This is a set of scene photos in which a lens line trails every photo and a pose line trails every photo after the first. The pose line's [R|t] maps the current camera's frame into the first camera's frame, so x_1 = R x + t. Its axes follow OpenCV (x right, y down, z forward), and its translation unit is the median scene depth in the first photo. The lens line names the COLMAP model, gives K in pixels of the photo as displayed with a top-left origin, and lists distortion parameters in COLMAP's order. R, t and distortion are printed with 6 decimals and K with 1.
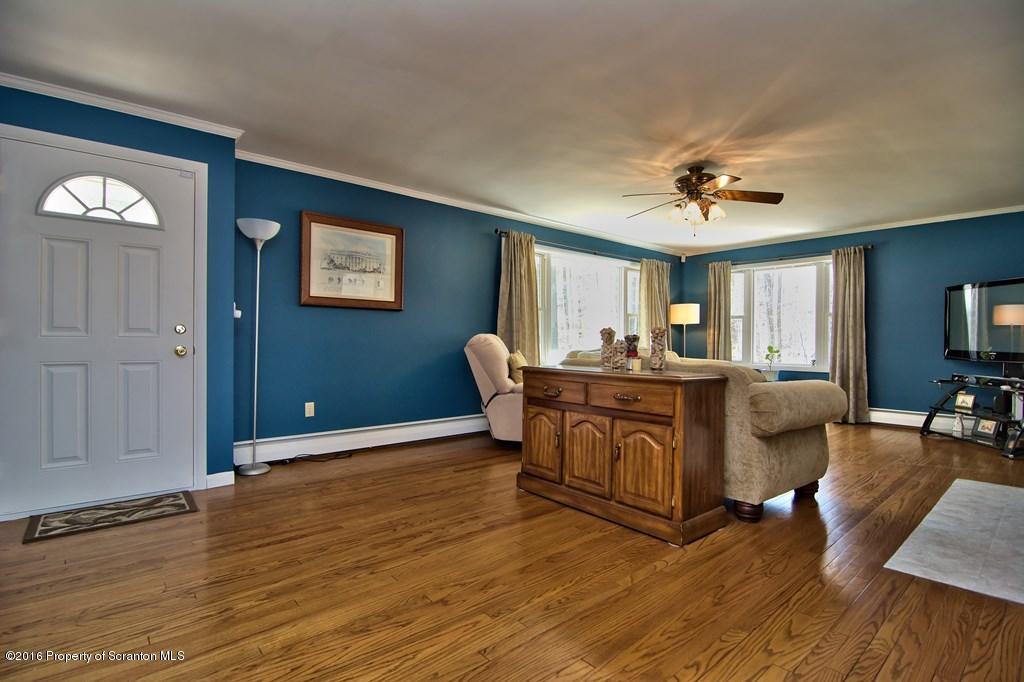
lens RADIAL K [[489.5, 0, 508.2], [0, 489.5, 342.1], [0, 0, 1]] dist [-0.001432, -0.000111]
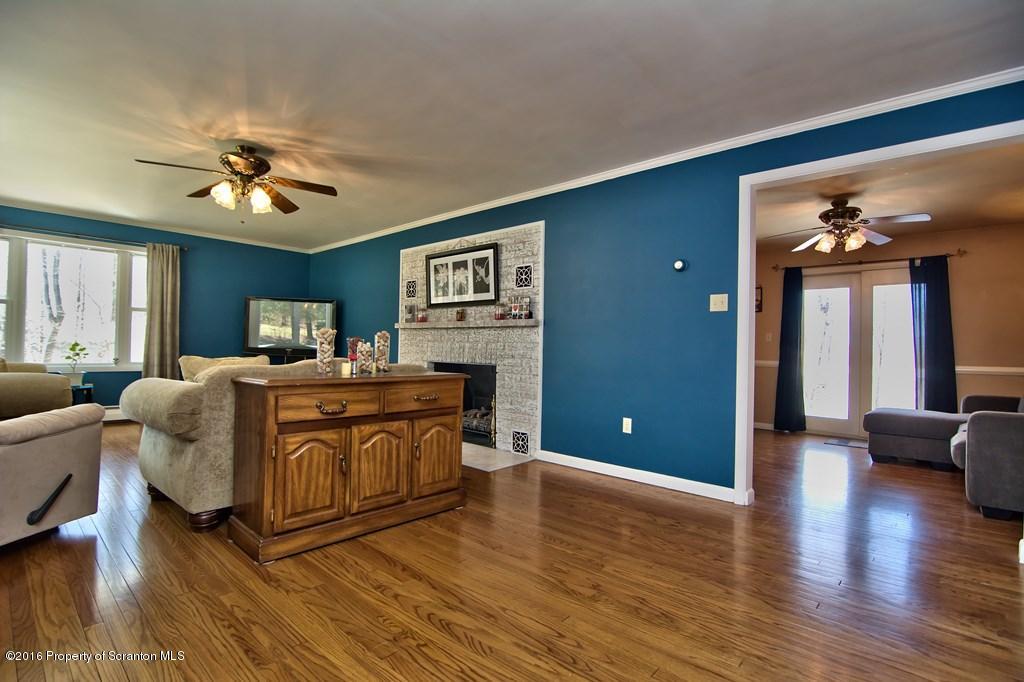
lens RADIAL K [[489.5, 0, 507.8], [0, 489.5, 343.6], [0, 0, 1]] dist [-0.001432, -0.000111]
pose [[-0.117854, -0.000277, 0.993031, -0.780569], [-0.020356, 0.999791, -0.002137, -0.007319], [-0.992822, -0.020466, -0.117835, 0.866556]]
